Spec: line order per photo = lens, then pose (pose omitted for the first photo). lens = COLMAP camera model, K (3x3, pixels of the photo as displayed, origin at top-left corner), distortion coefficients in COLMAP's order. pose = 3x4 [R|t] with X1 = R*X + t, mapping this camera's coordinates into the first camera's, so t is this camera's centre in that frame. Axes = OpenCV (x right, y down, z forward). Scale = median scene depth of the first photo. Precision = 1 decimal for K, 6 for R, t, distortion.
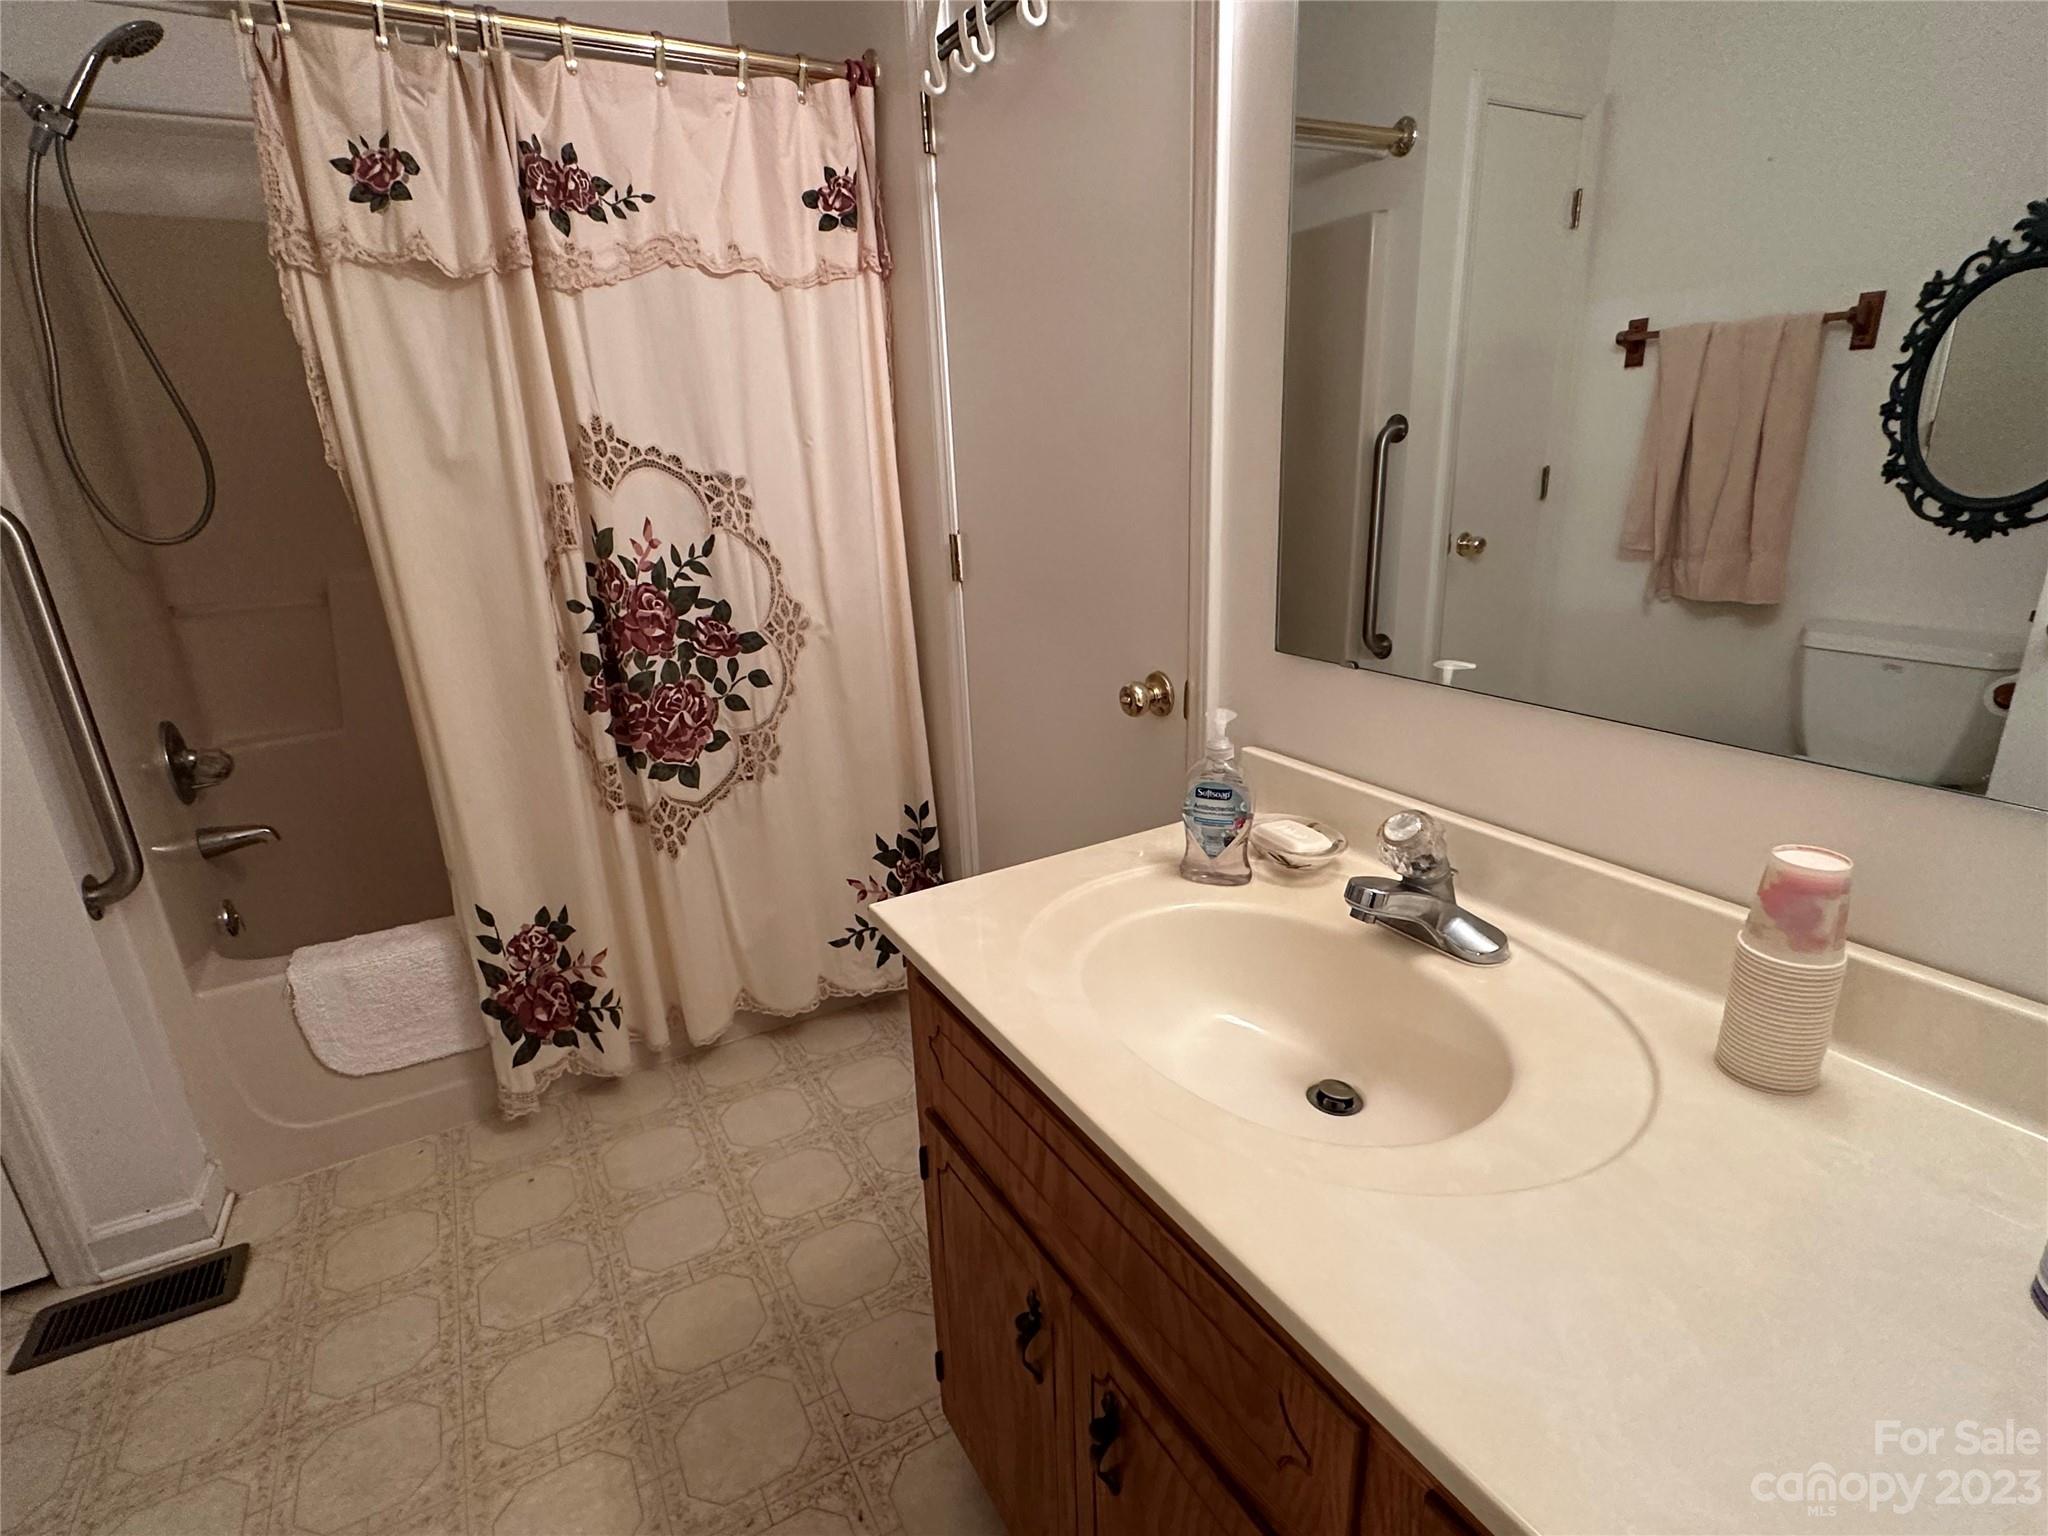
lens RADIAL K [[1009.2, 0, 1024.0], [0, 1009.2, 768.0], [0, 0, 1]] dist [-0.002400, -0.001345]
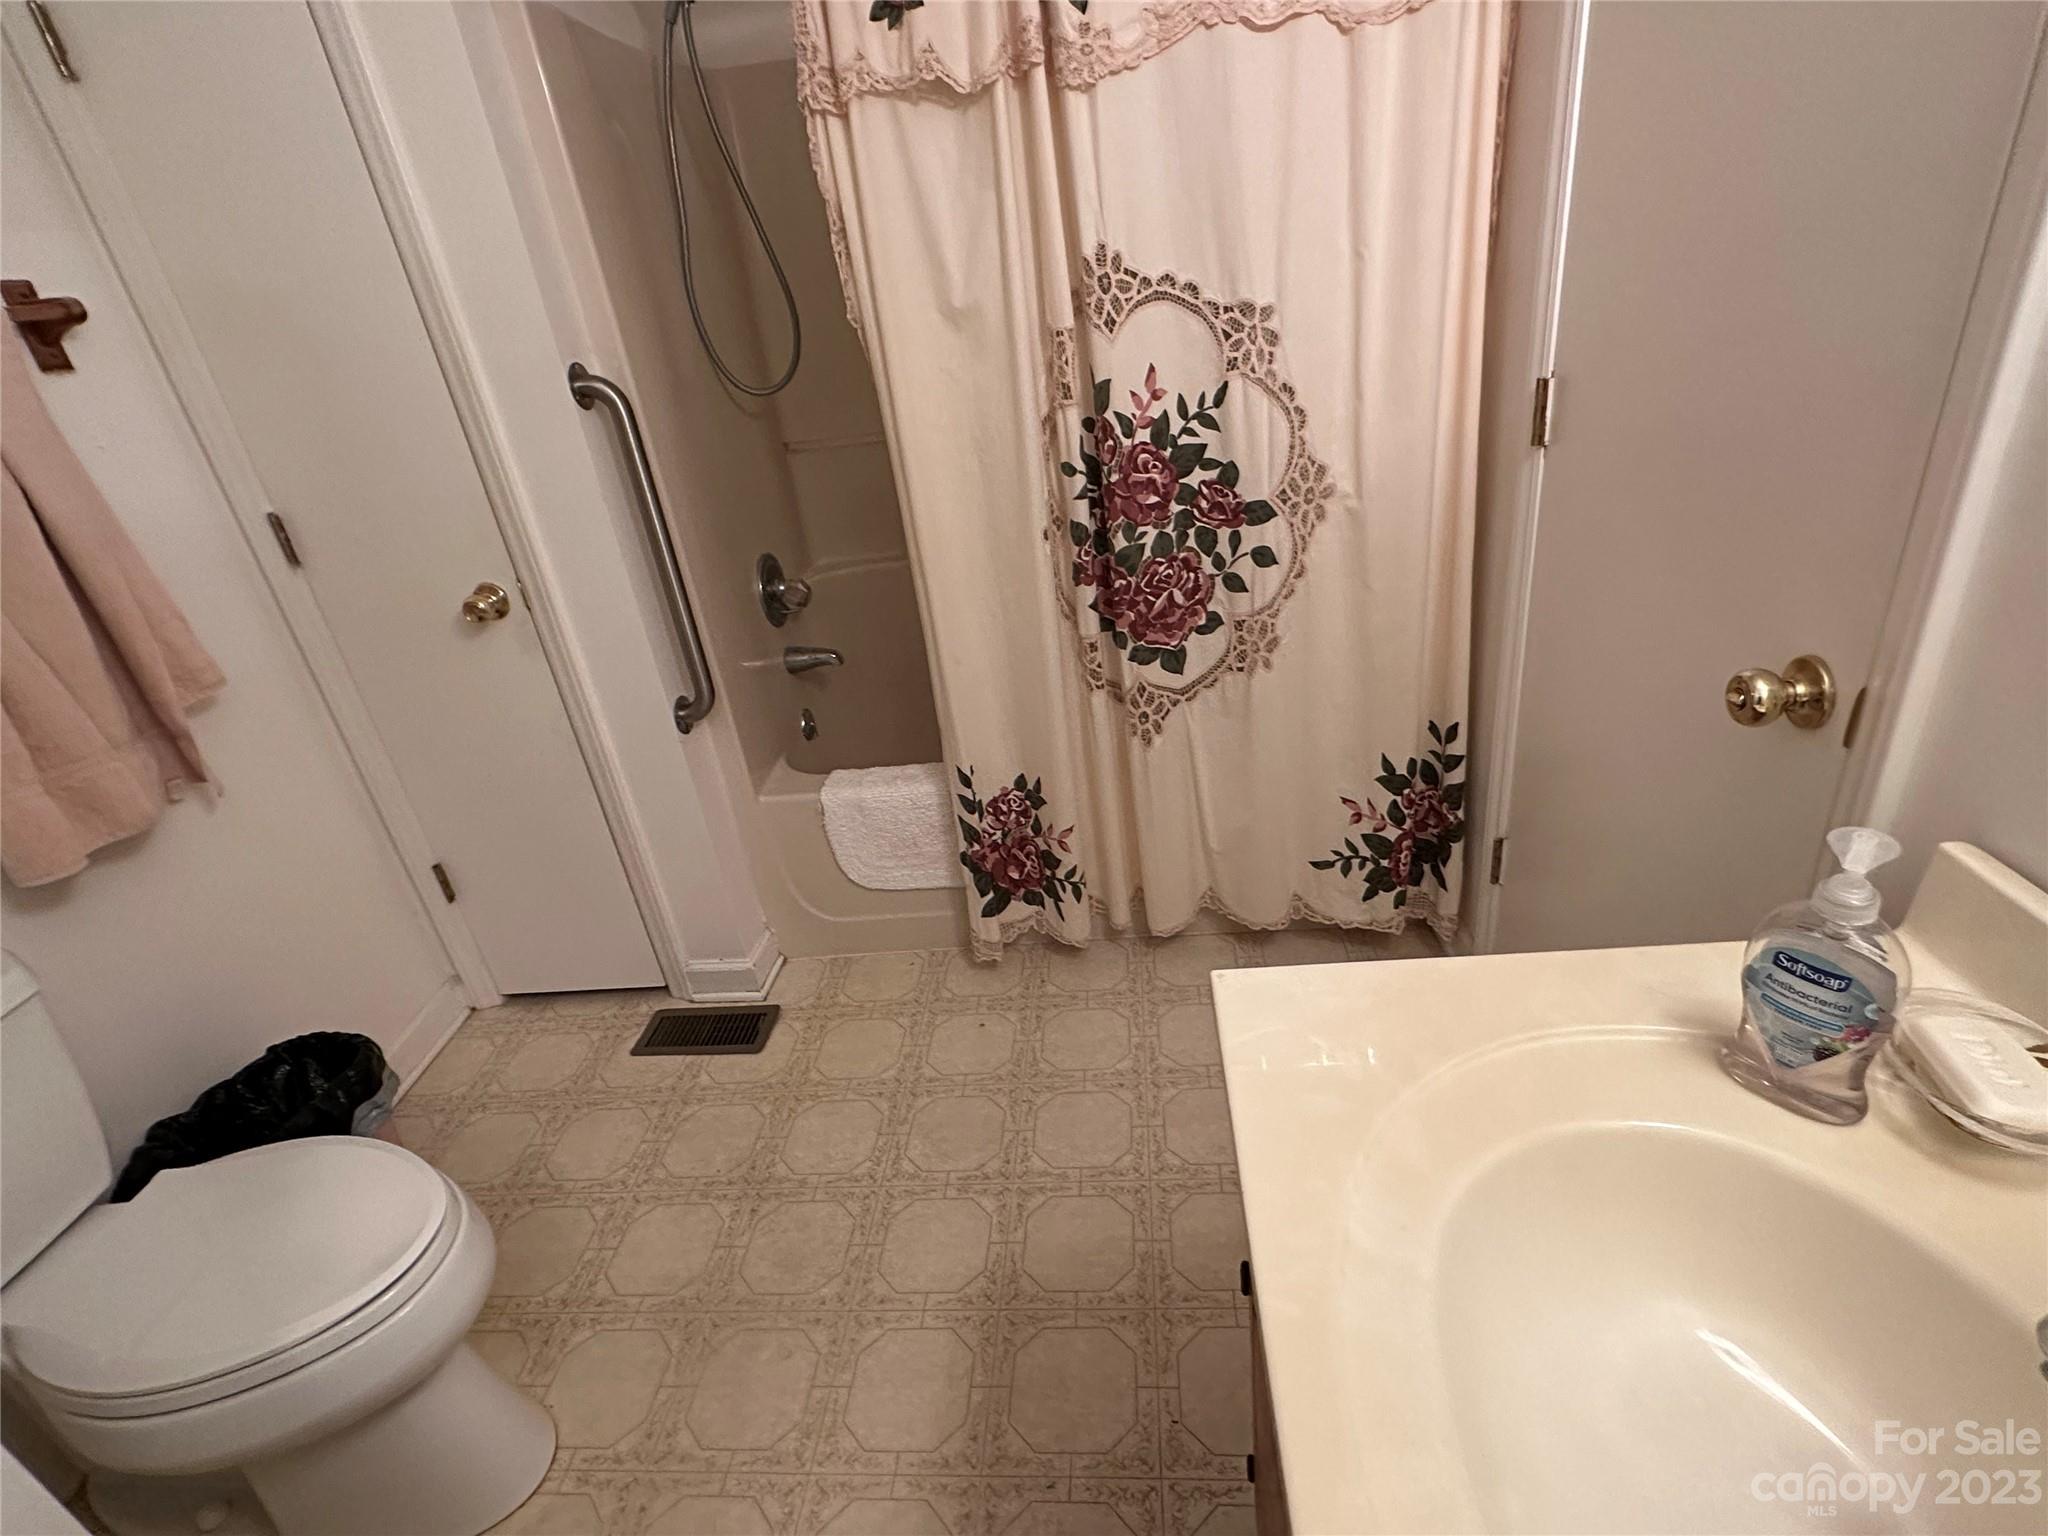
lens RADIAL K [[1009.2, 0, 1024.0], [0, 1009.2, 768.0], [0, 0, 1]] dist [-0.002400, -0.001345]
pose [[0.824239, 0.196901, -0.530905, 0.059016], [-0.083259, 0.969546, 0.230322, -0.100495], [0.560087, -0.145638, 0.815532, 0.183616]]
